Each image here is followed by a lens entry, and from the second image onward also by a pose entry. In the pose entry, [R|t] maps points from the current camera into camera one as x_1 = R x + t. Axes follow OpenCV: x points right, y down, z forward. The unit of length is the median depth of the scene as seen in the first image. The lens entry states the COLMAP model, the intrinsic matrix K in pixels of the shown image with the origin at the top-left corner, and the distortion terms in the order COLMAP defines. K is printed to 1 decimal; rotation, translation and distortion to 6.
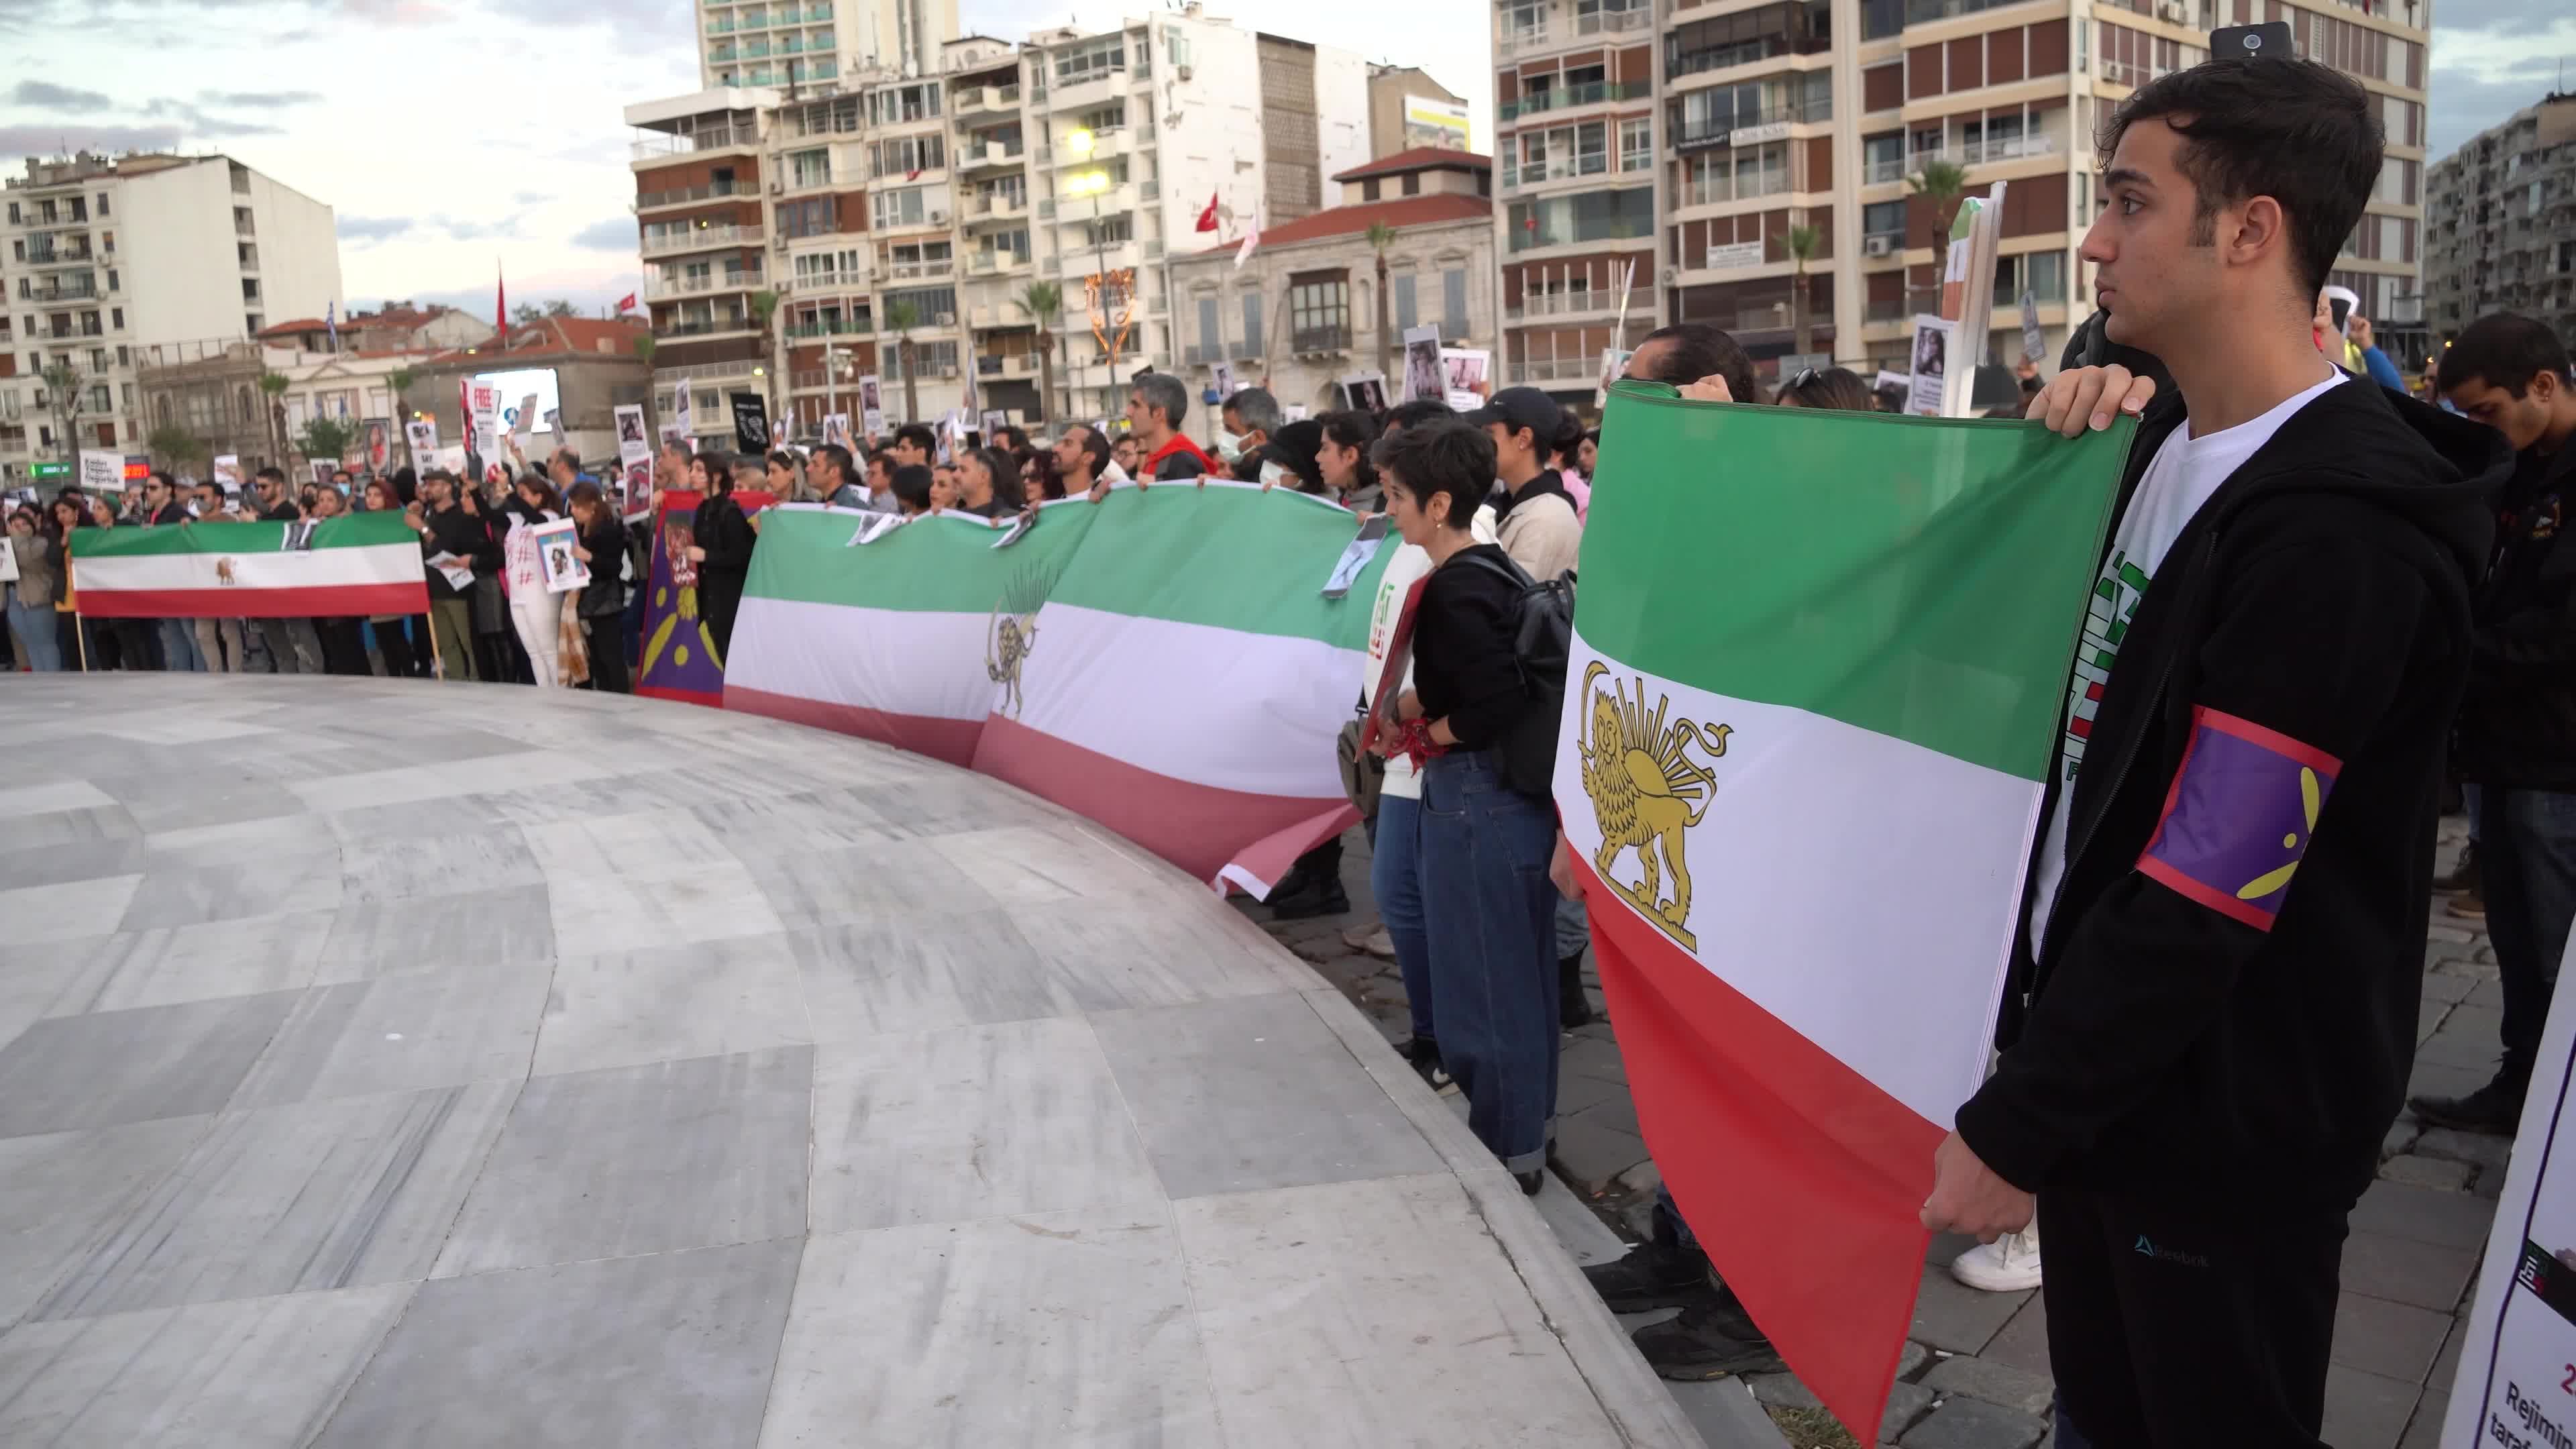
lens RADIAL K [[1942.6, 0, 1288.0], [0, 1942.6, 724.5], [0, 0, 1]] dist [-0.047920, 0.059507]
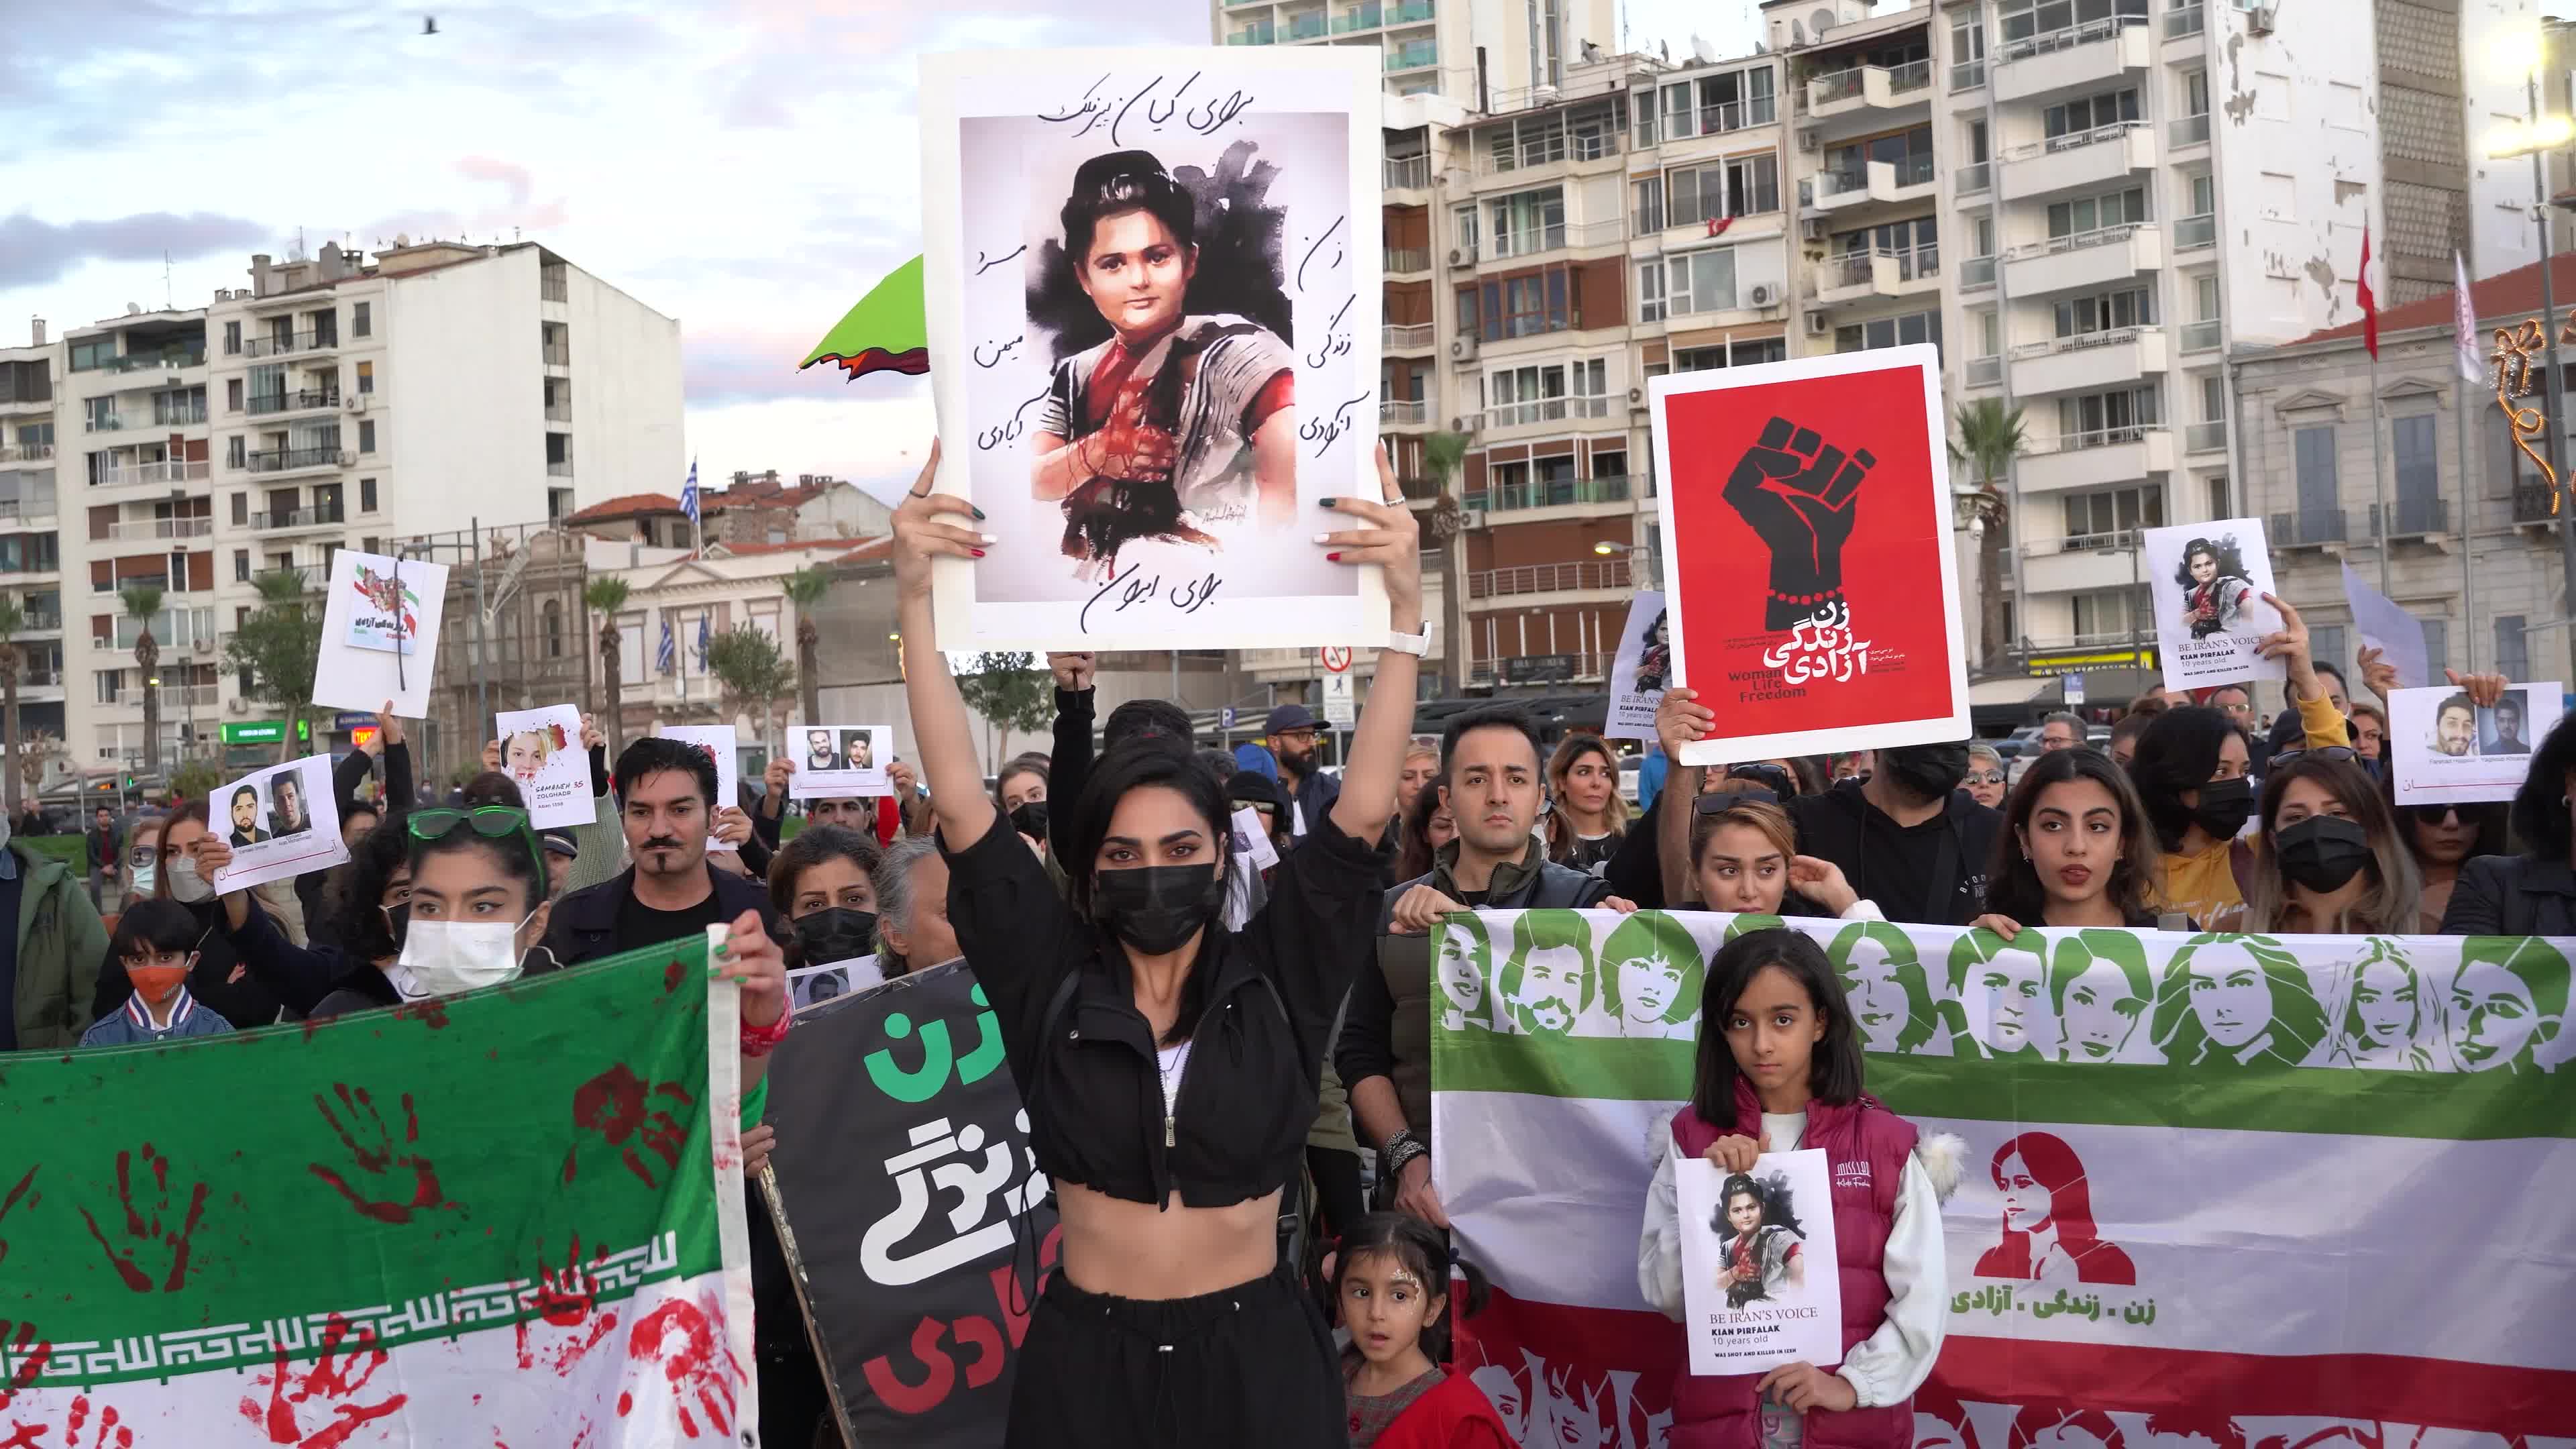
lens RADIAL K [[3052.6, 0, 1288.0], [0, 3052.6, 724.5], [0, 0, 1]] dist [0.010124, 0.003184]
pose [[0.979072, 0.003639, -0.203484, -0.141024], [-0.031805, 0.990291, -0.135319, -0.013685], [0.201016, 0.138959, 0.969682, 0.128491]]
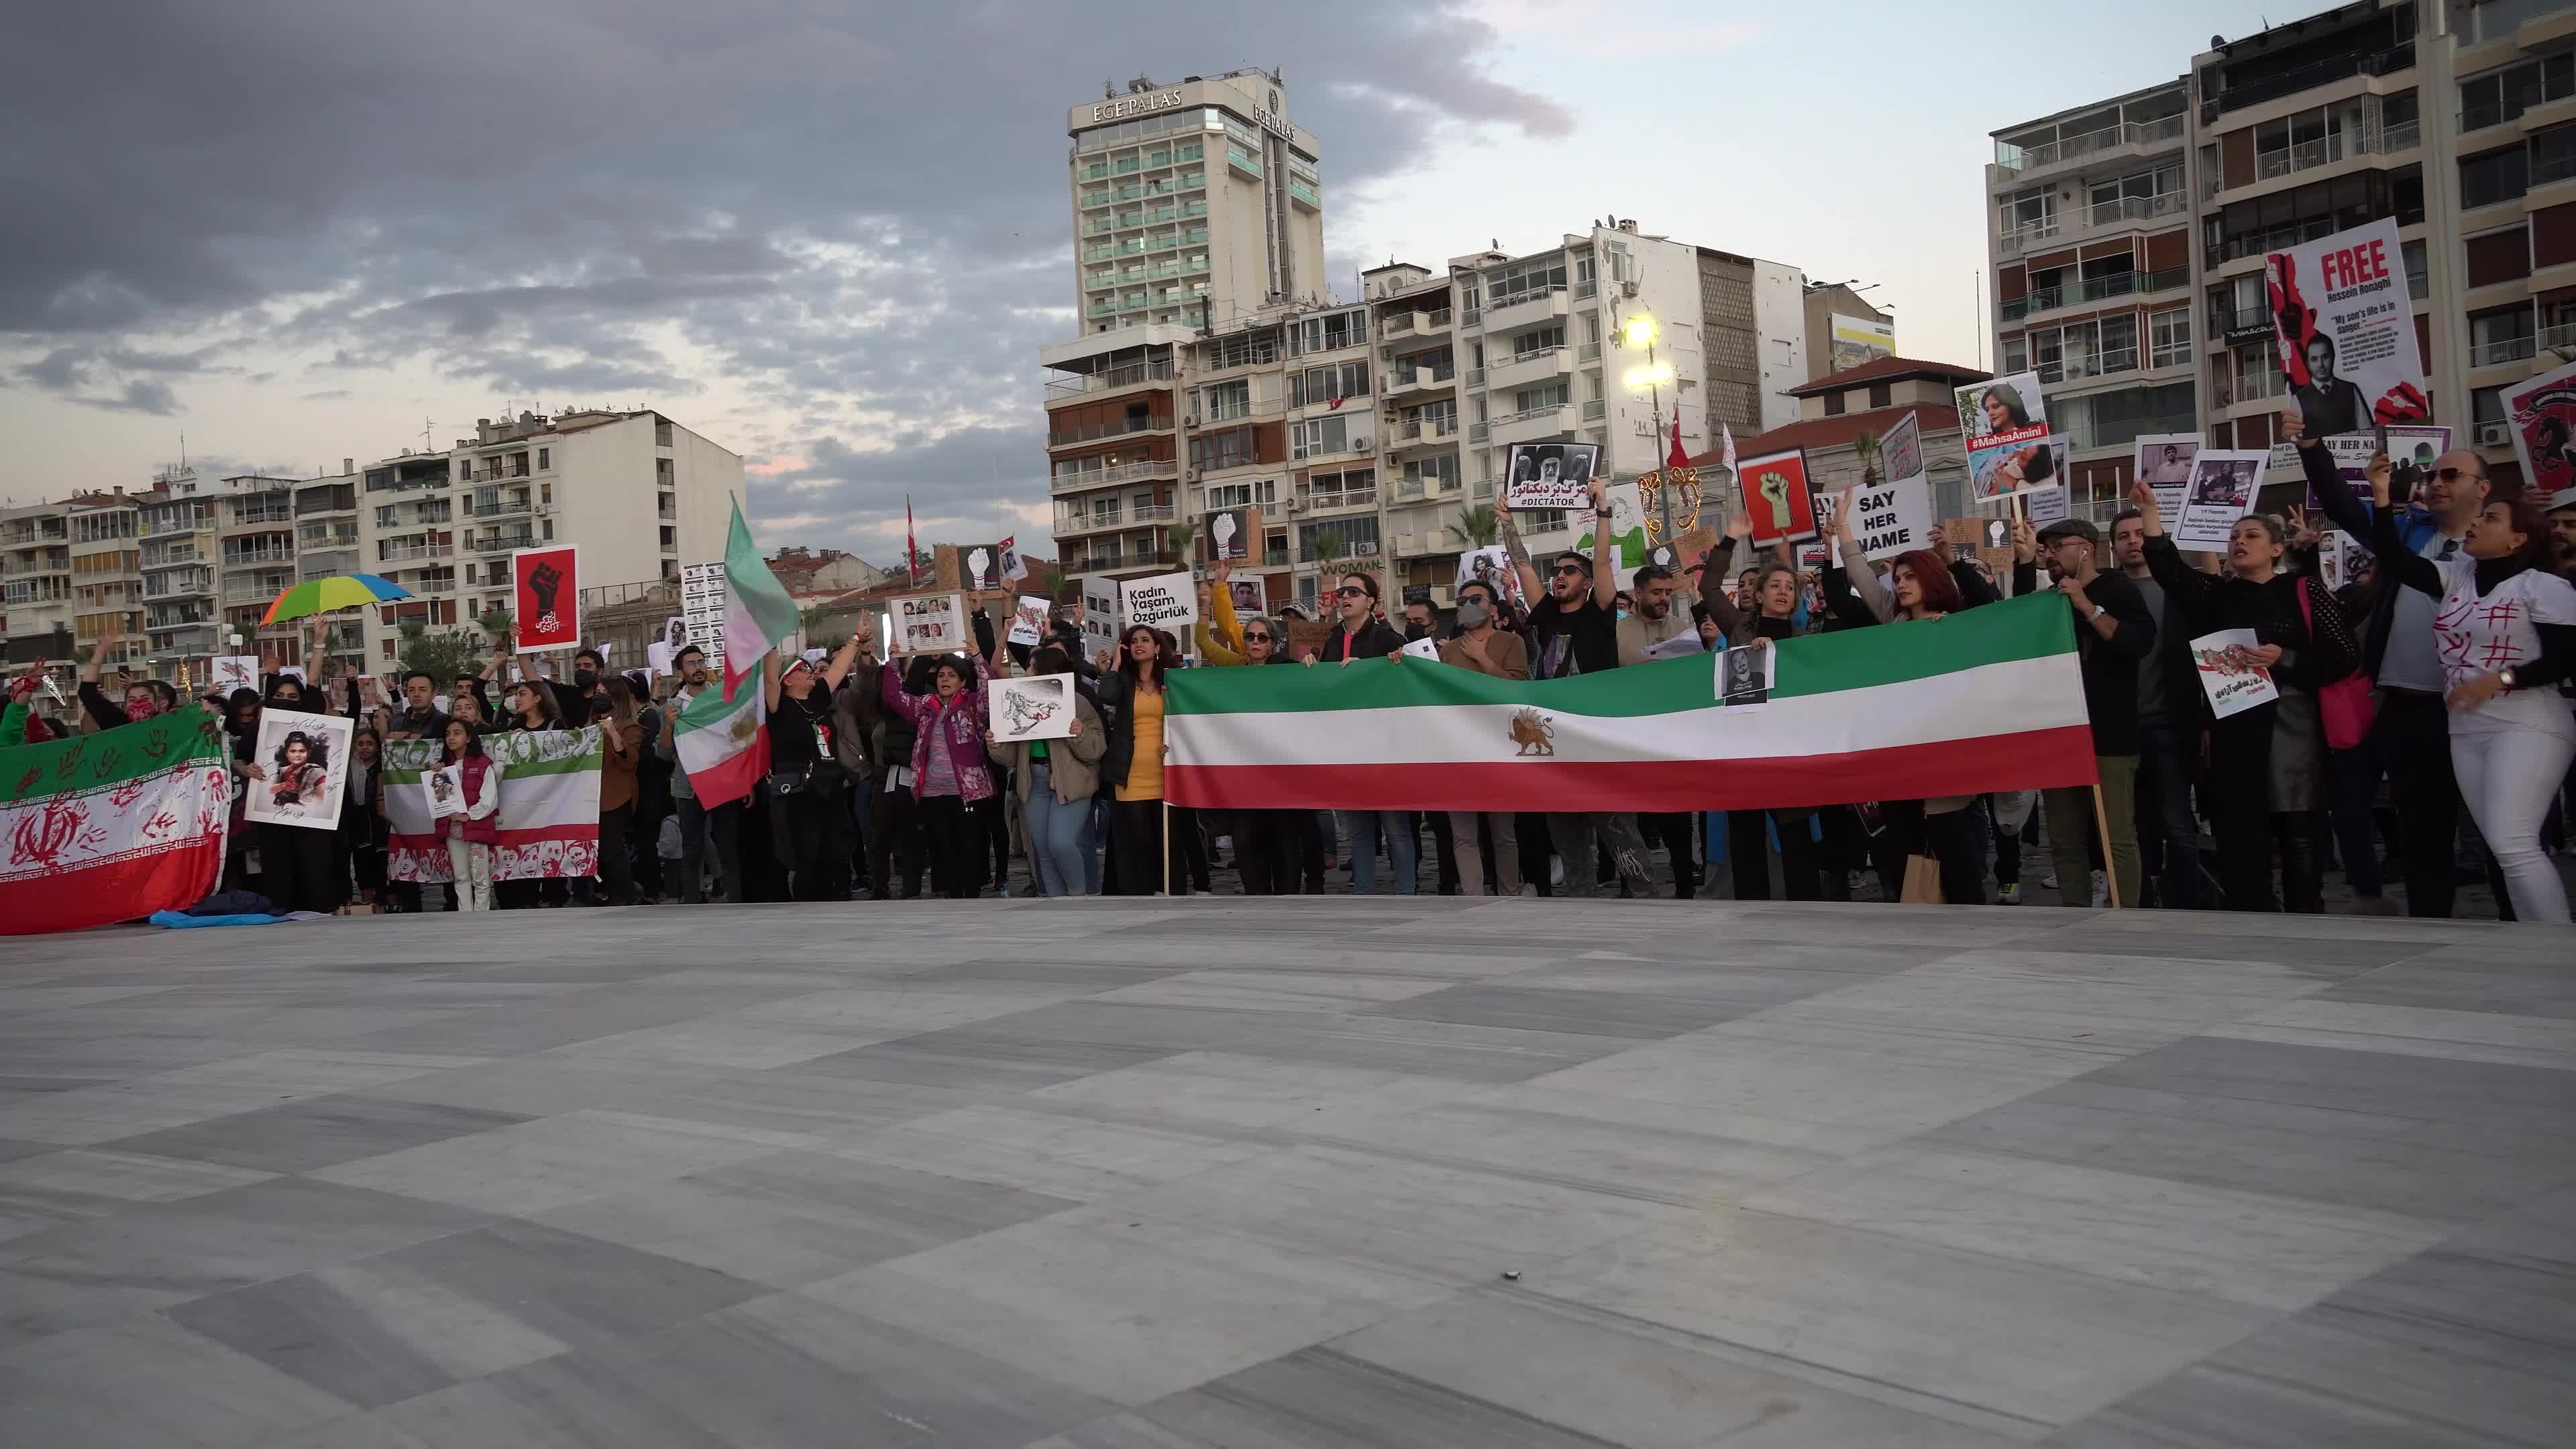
lens RADIAL K [[1942.6, 0, 1288.0], [0, 1942.6, 724.5], [0, 0, 1]] dist [-0.047920, 0.059507]
pose [[0.988828, -0.004823, -0.148983, -0.076215], [-0.013968, 0.992081, -0.124823, -0.001379], [0.148405, 0.125509, 0.980930, 0.060471]]
